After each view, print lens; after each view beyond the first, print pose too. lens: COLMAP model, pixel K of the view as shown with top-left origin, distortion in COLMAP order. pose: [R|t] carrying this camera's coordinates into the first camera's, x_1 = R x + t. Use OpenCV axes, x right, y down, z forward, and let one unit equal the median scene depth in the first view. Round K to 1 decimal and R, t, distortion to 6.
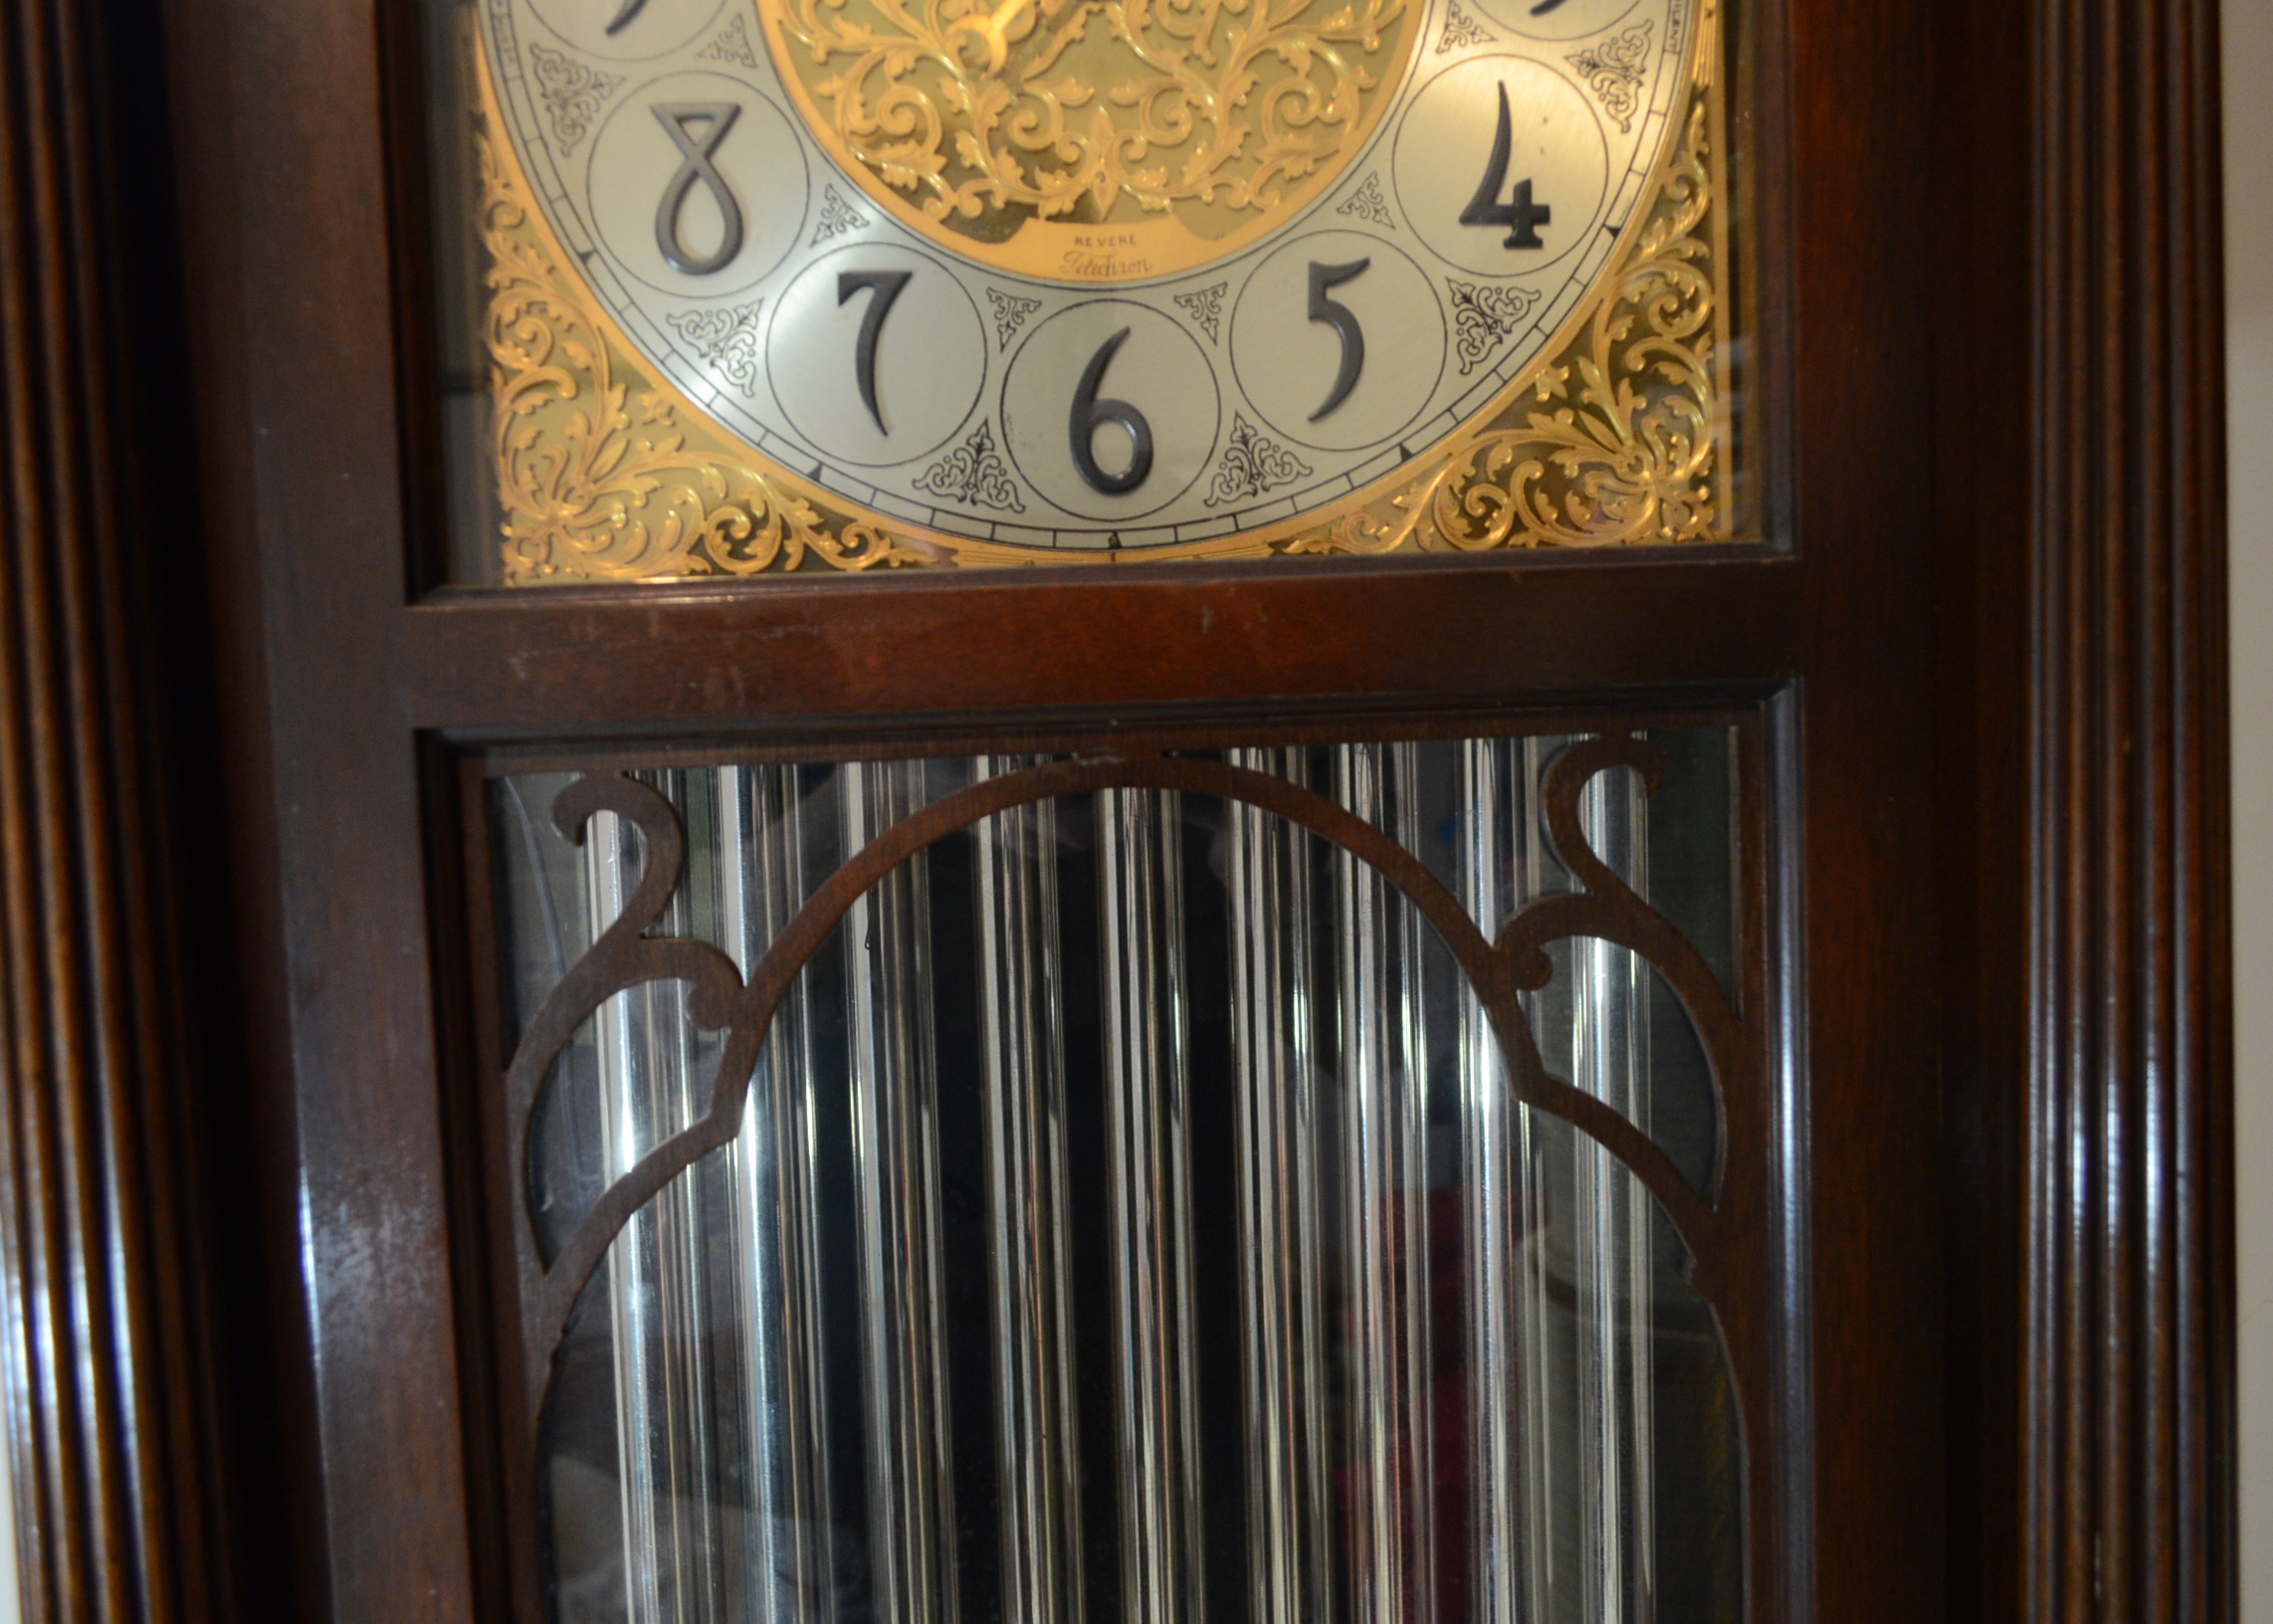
lens RADIAL K [[1853.6, 0, 1161.6], [0, 1853.6, 786.3], [0, 0, 1]] dist [-0.007288, 0.005101]
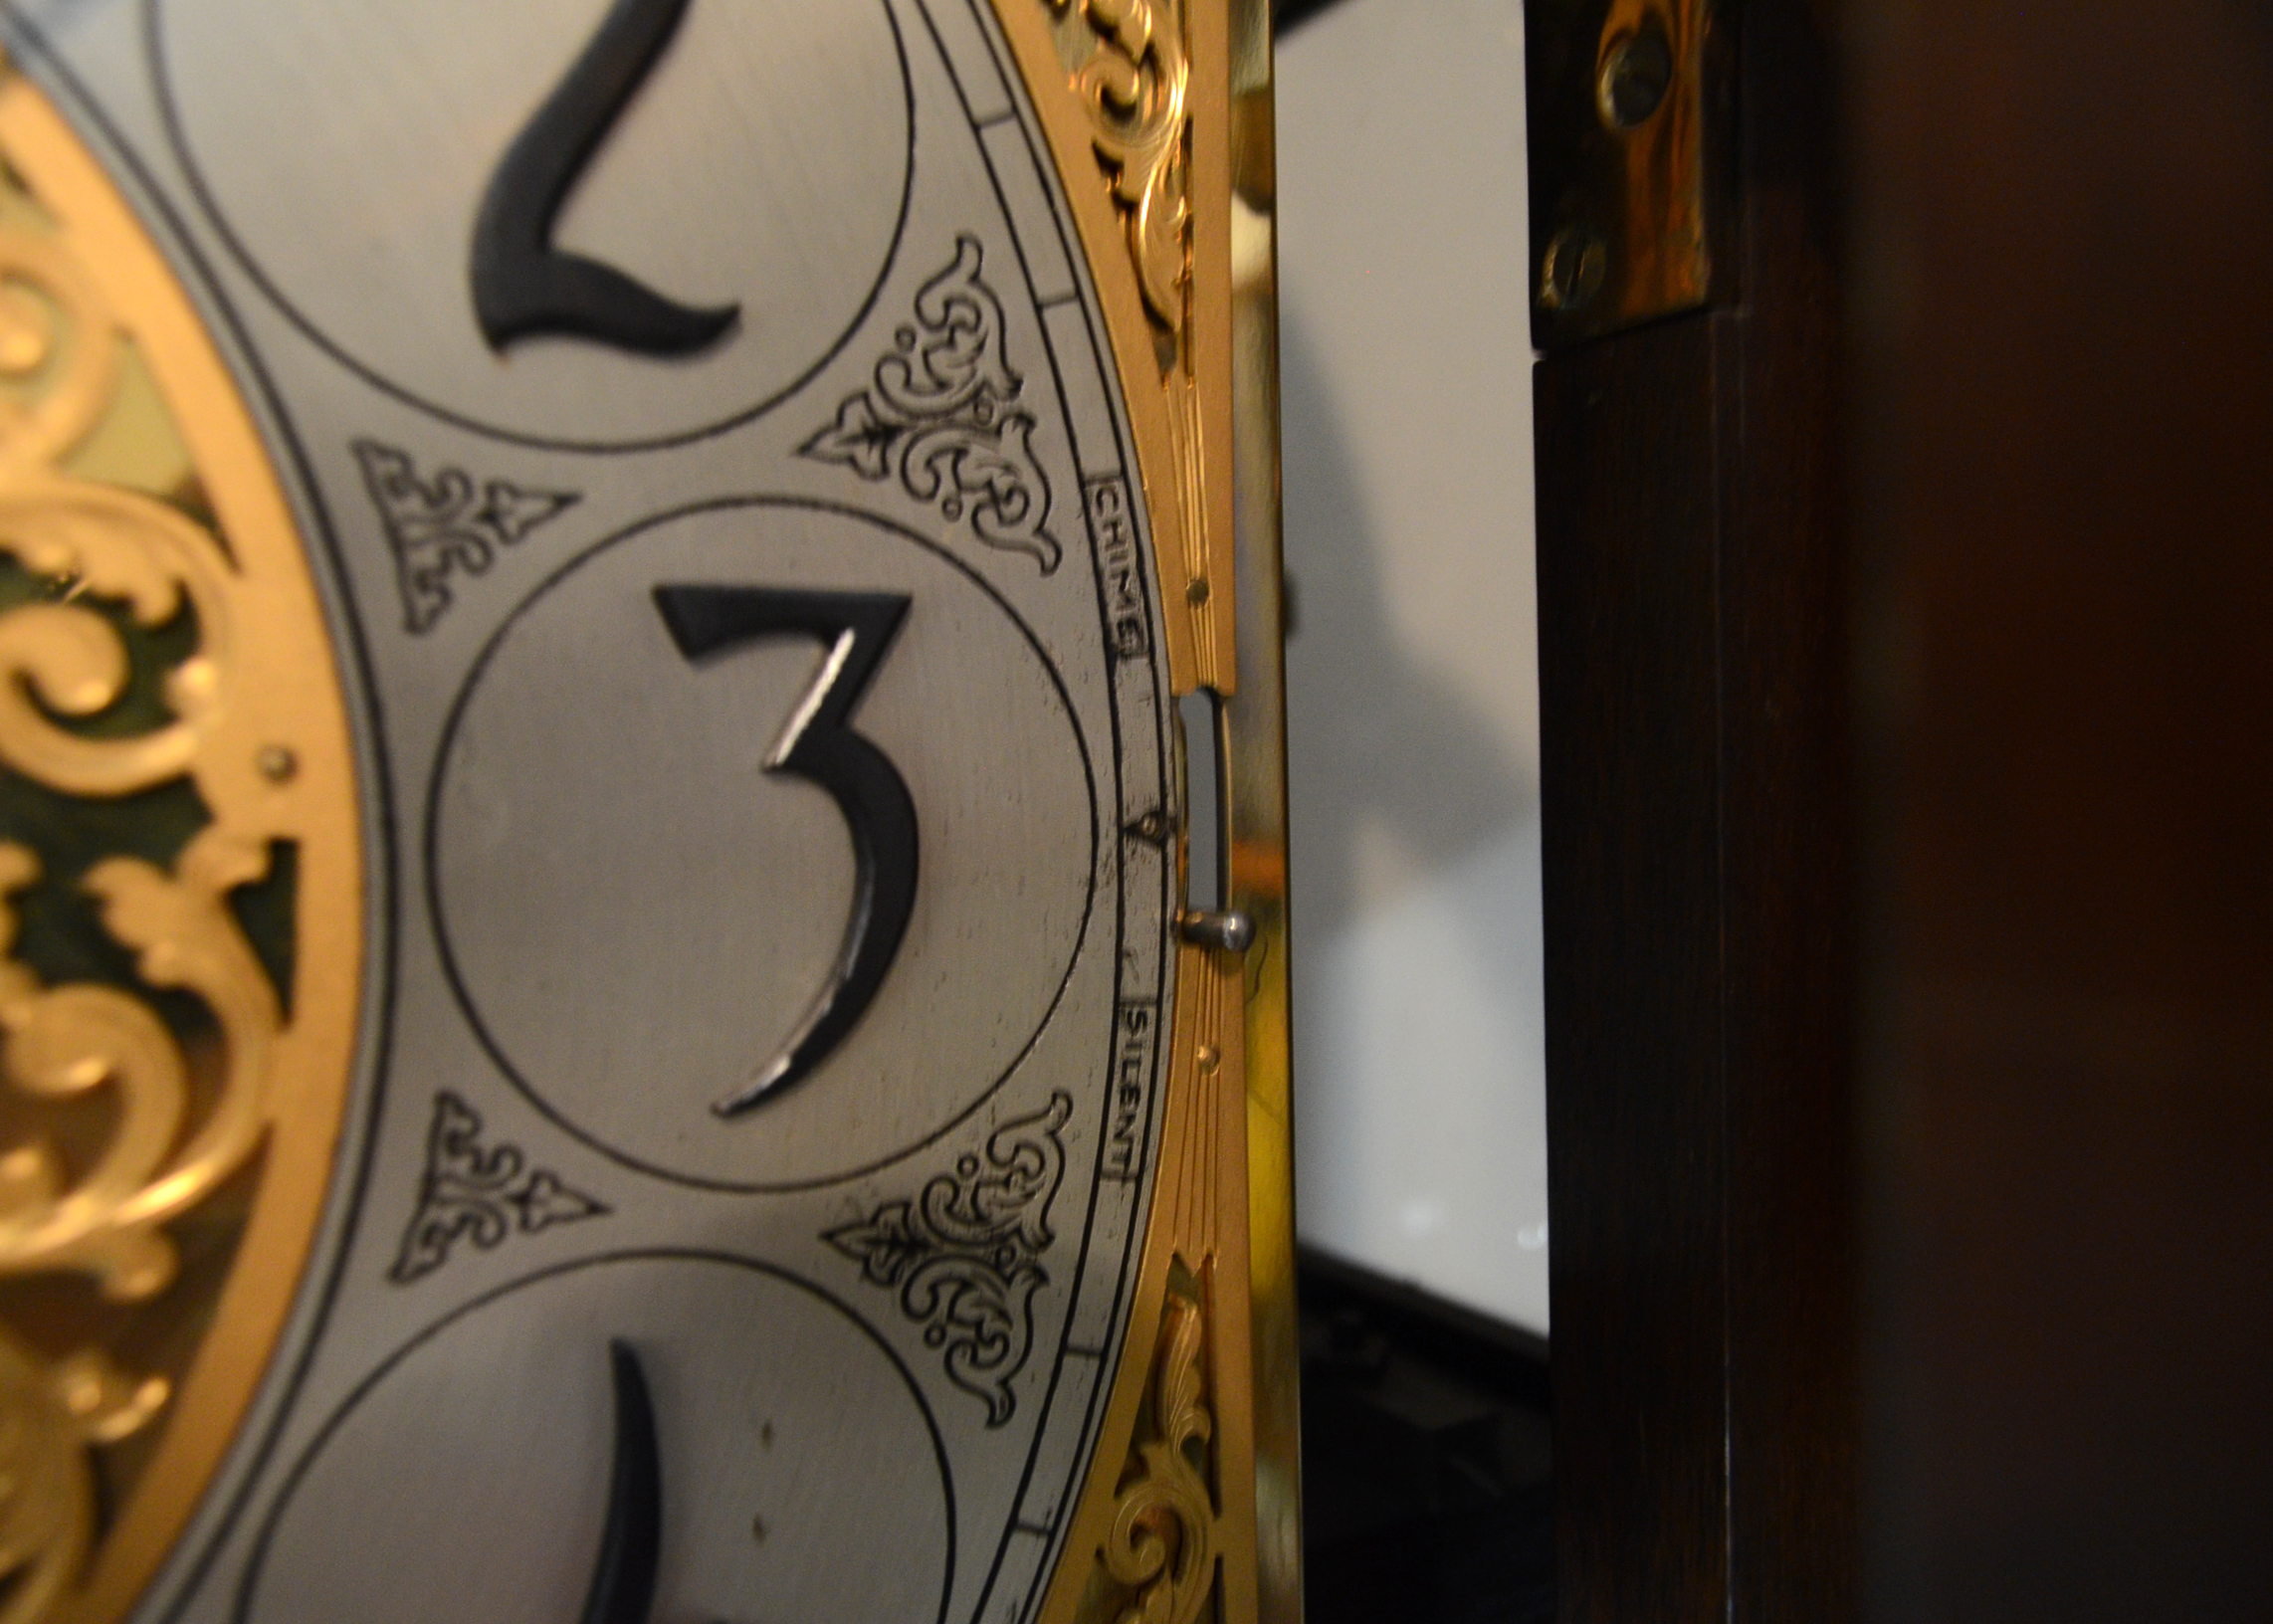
lens RADIAL K [[1853.6, 0, 1186.2], [0, 1853.6, 824.2], [0, 0, 1]] dist [-0.007288, 0.005101]
pose [[0.879282, -0.008356, 0.476228, 0.120390], [0.023147, 0.999414, -0.025202, -0.456578], [-0.475738, 0.033183, 0.878961, 0.685934]]
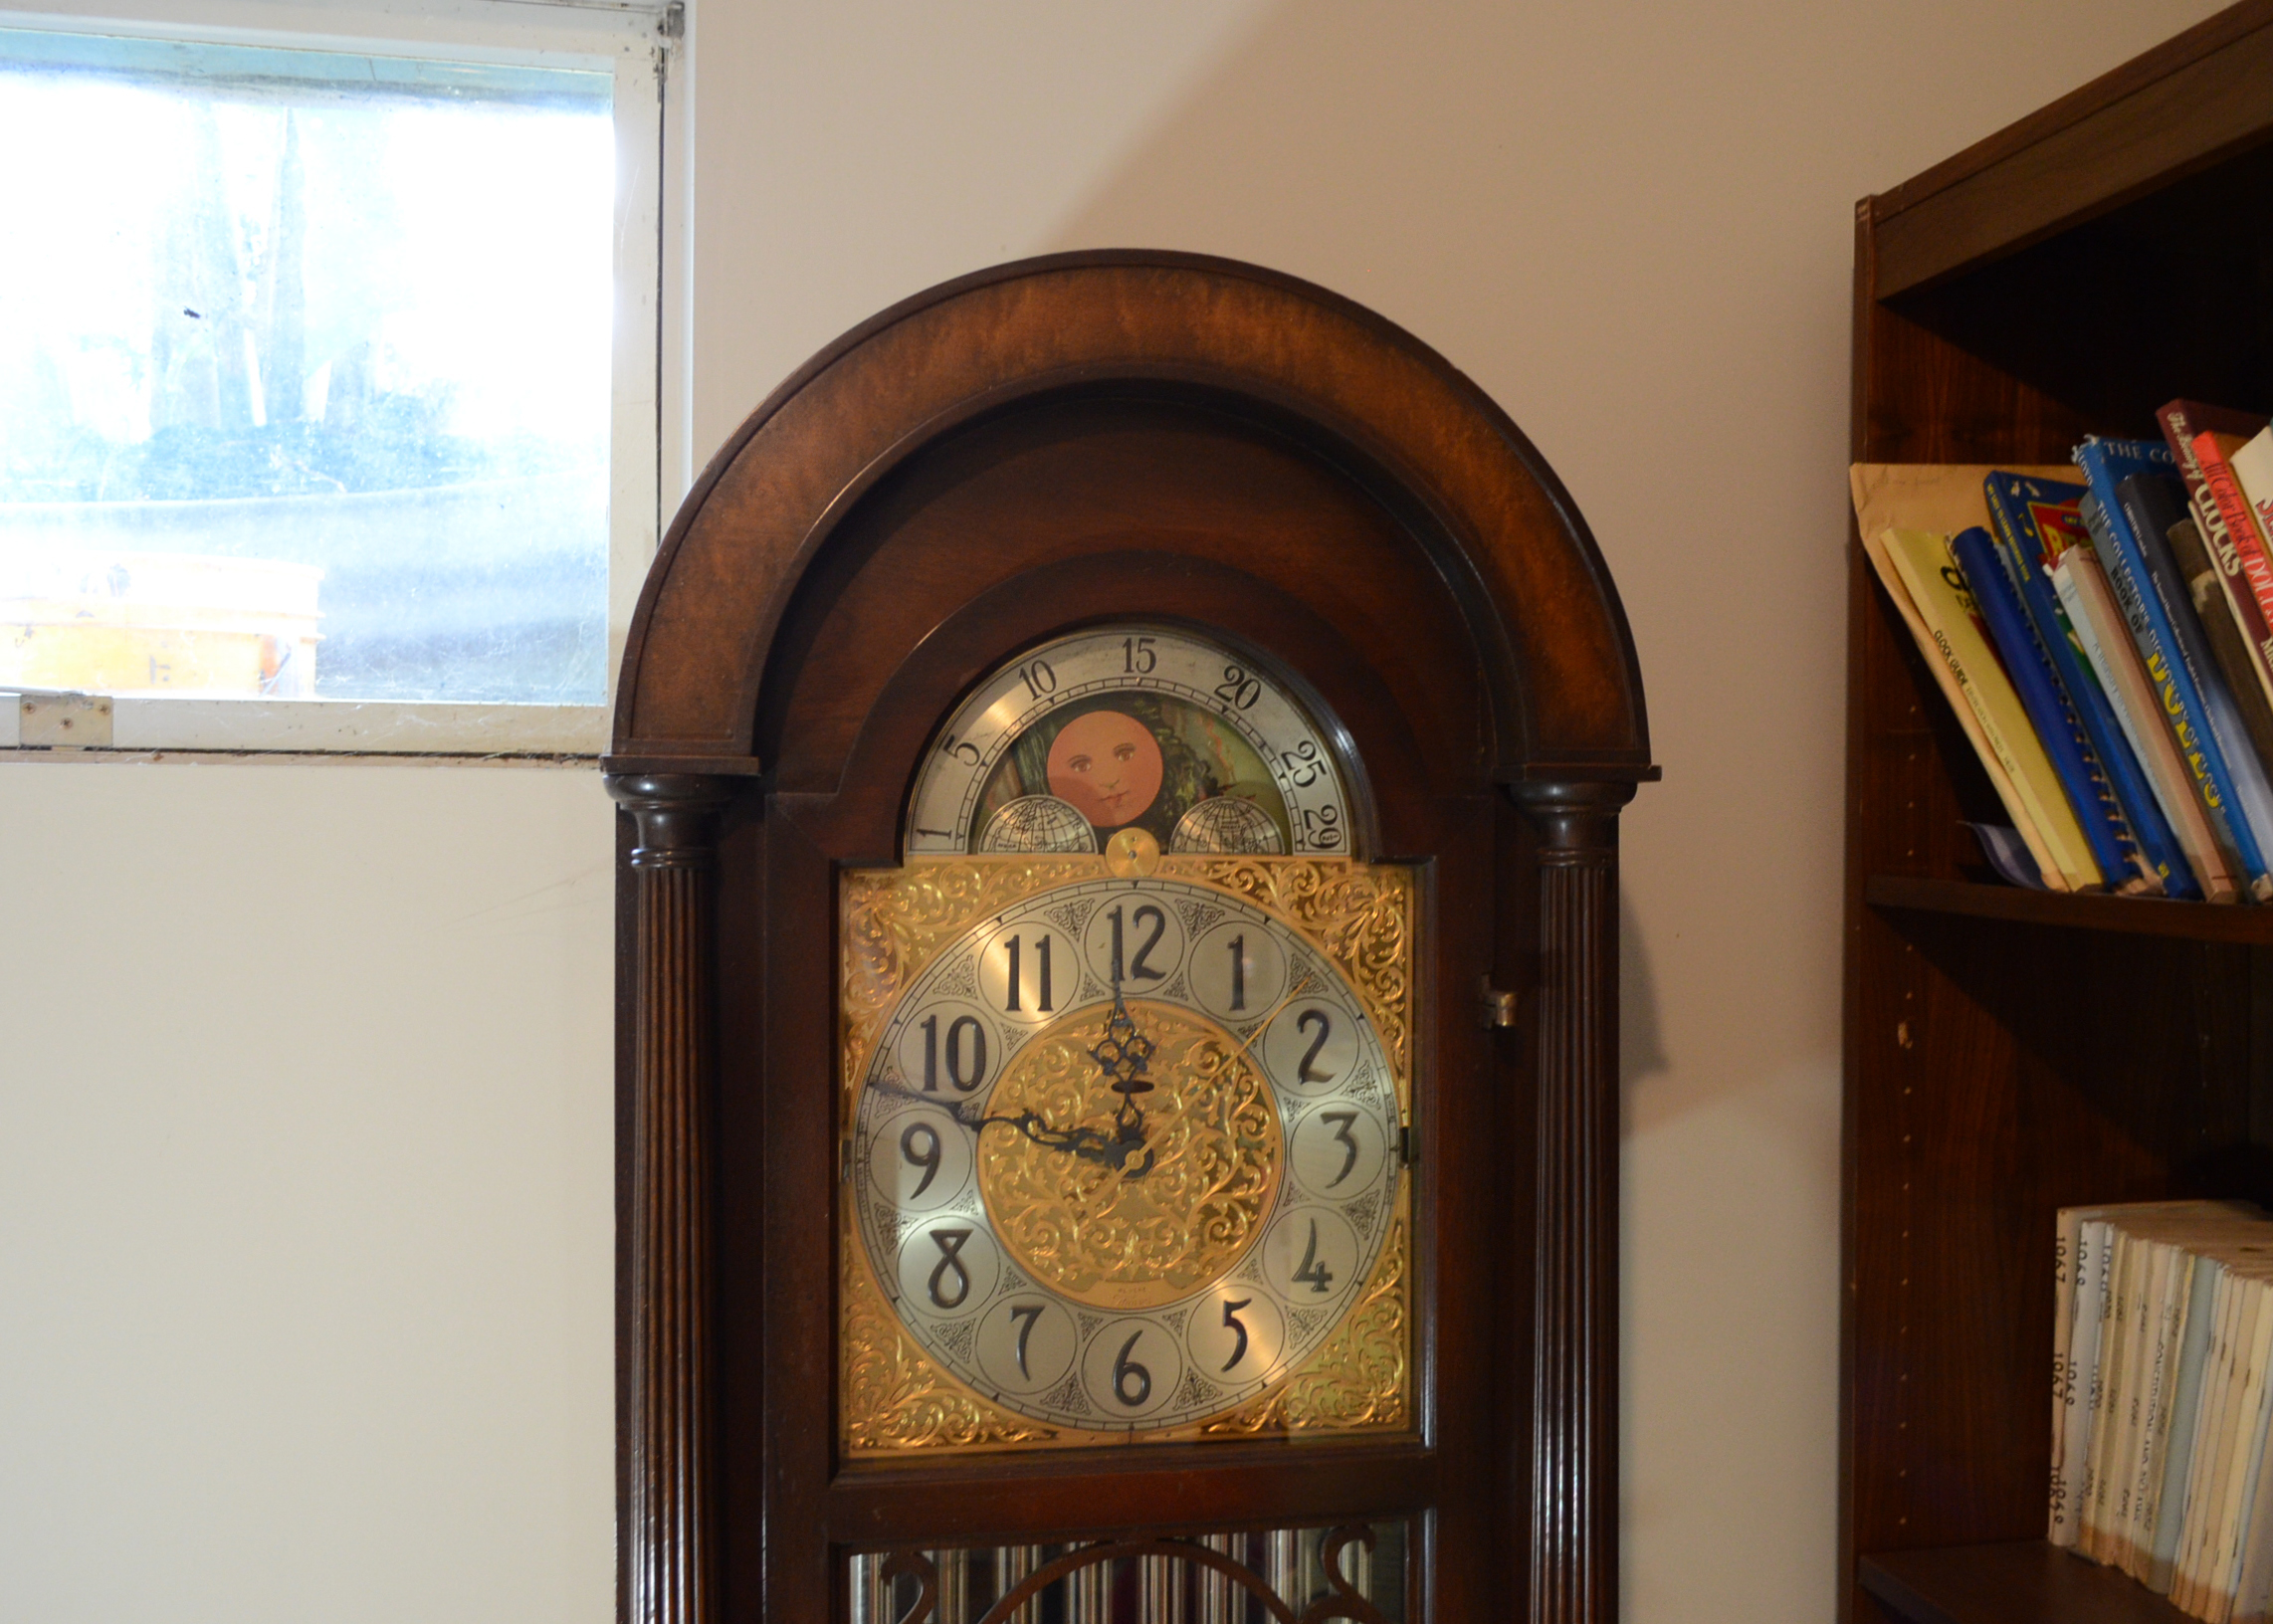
lens RADIAL K [[2010.7, 0, 1152.5], [0, 2010.7, 813.8], [0, 0, 1]] dist [-0.020464, 0.012319]
pose [[0.990218, 0.037997, 0.134254, -0.346606], [-0.029415, 0.997430, -0.065336, -0.701388], [-0.136392, 0.060748, 0.988791, -1.379768]]
